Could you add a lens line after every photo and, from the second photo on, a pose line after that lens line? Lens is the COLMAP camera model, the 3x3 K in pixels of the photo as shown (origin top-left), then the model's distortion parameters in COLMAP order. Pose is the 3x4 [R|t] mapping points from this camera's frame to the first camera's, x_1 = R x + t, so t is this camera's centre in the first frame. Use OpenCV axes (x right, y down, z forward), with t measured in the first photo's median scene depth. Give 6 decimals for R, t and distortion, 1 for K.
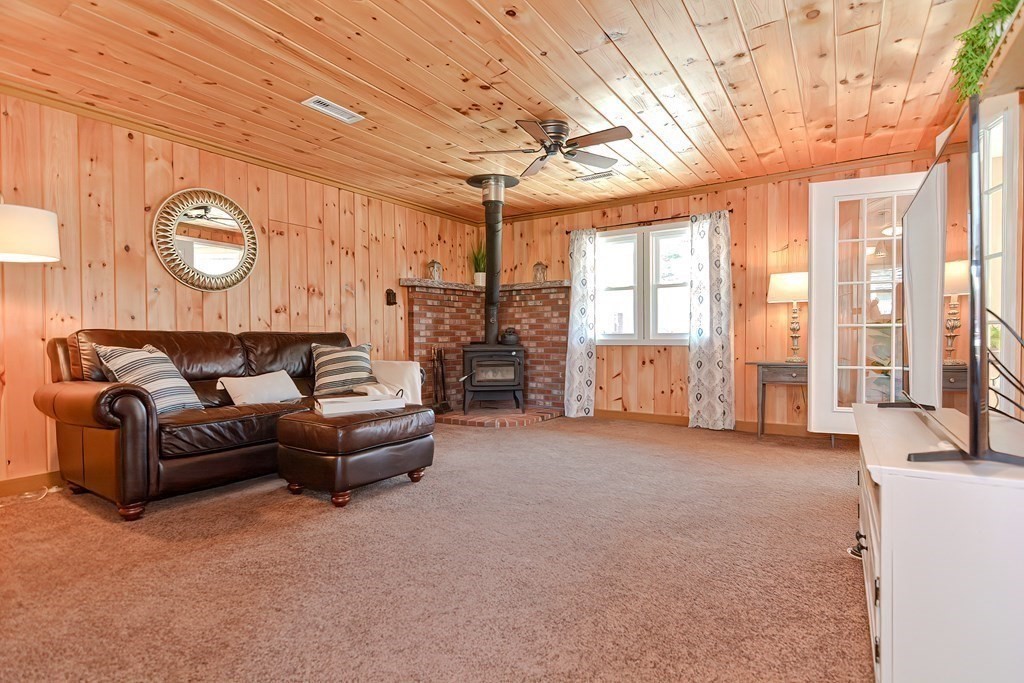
lens RADIAL K [[510.9, 0, 508.1], [0, 510.9, 338.9], [0, 0, 1]] dist [0.015990, -0.005989]
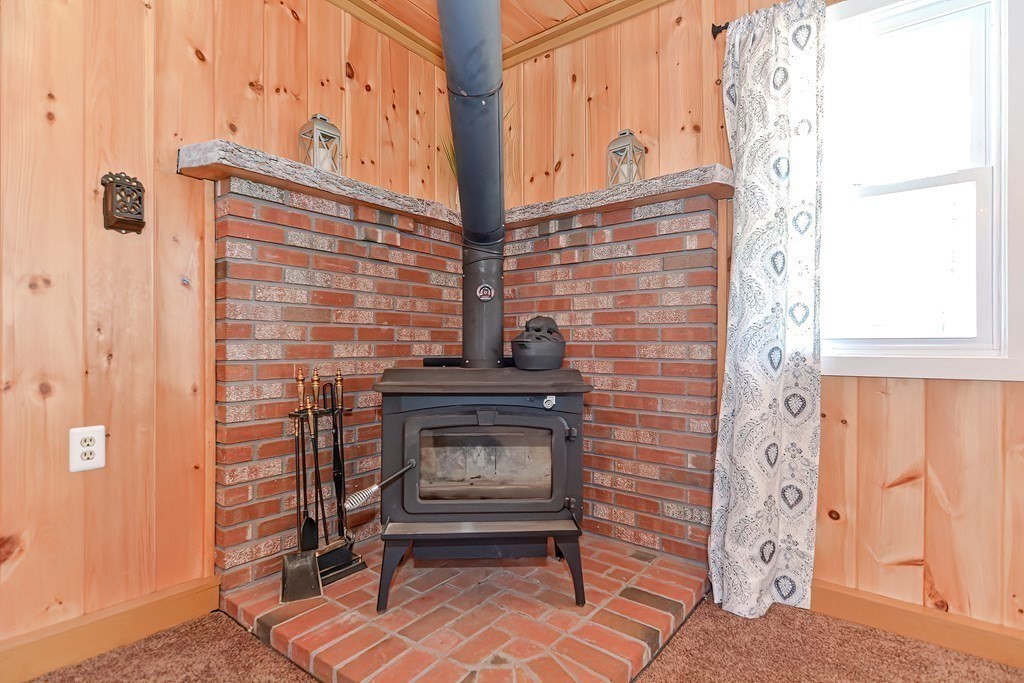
lens RADIAL K [[510.9, 0, 514.1], [0, 510.9, 336.8], [0, 0, 1]] dist [0.015990, -0.005989]
pose [[0.997888, 0.010064, -0.064170, 0.008770], [-0.011469, 0.999702, -0.021564, -0.002018], [0.063934, 0.022254, 0.997706, 0.671099]]
